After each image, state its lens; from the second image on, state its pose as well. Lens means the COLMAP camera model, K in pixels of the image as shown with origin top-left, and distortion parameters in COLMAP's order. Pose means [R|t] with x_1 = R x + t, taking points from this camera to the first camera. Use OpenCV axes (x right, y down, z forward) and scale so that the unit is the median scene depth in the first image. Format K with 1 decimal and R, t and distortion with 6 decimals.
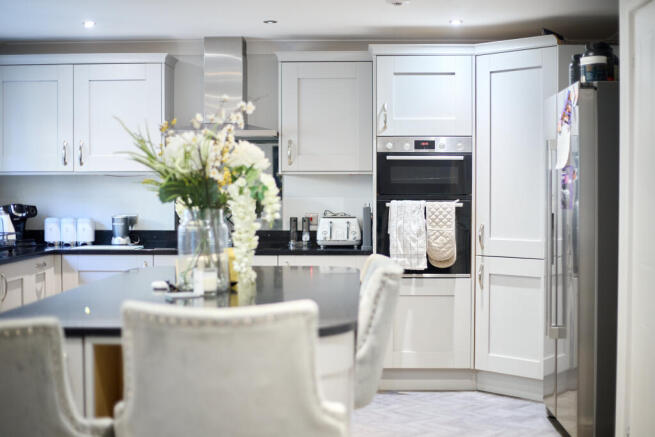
lens RADIAL K [[940.8, 0, 330.6], [0, 940.8, 219.3], [0, 0, 1]] dist [-0.110304, 0.000000]
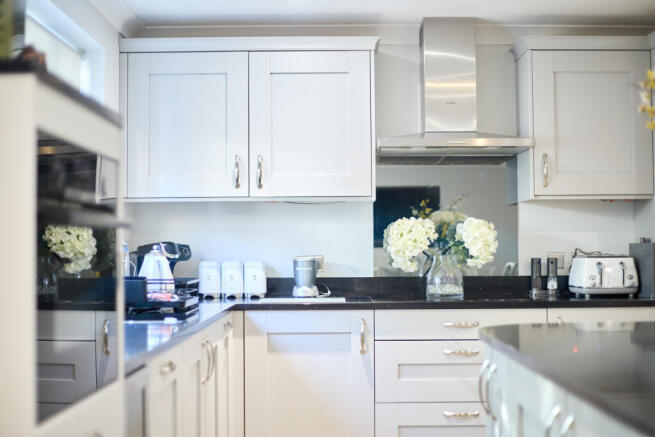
lens RADIAL K [[940.8, 0, 330.9], [0, 940.8, 220.6], [0, 0, 1]] dist [-0.110304, 0.000000]
pose [[0.999430, -0.005447, 0.033320, -0.236492], [0.007485, 0.998088, -0.061354, 0.013202], [-0.032922, 0.061568, 0.997560, 0.265340]]
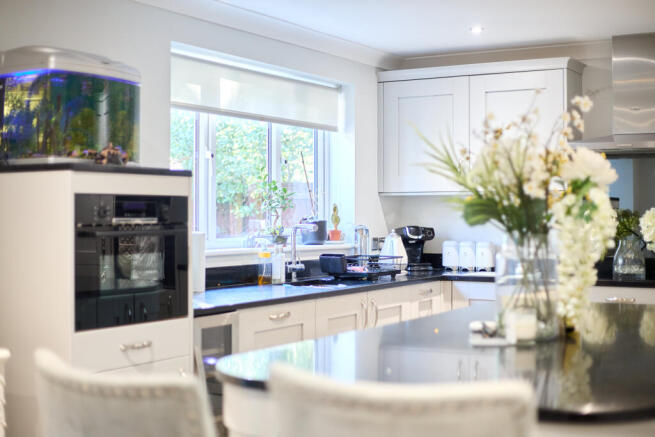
lens RADIAL K [[940.8, 0, 334.6], [0, 940.8, 215.6], [0, 0, 1]] dist [-0.110304, 0.000000]
pose [[0.878251, 0.000554, -0.478200, 0.052257], [-0.013851, 0.999609, -0.024280, -0.002552], [0.478000, 0.027948, 0.877915, 0.119494]]
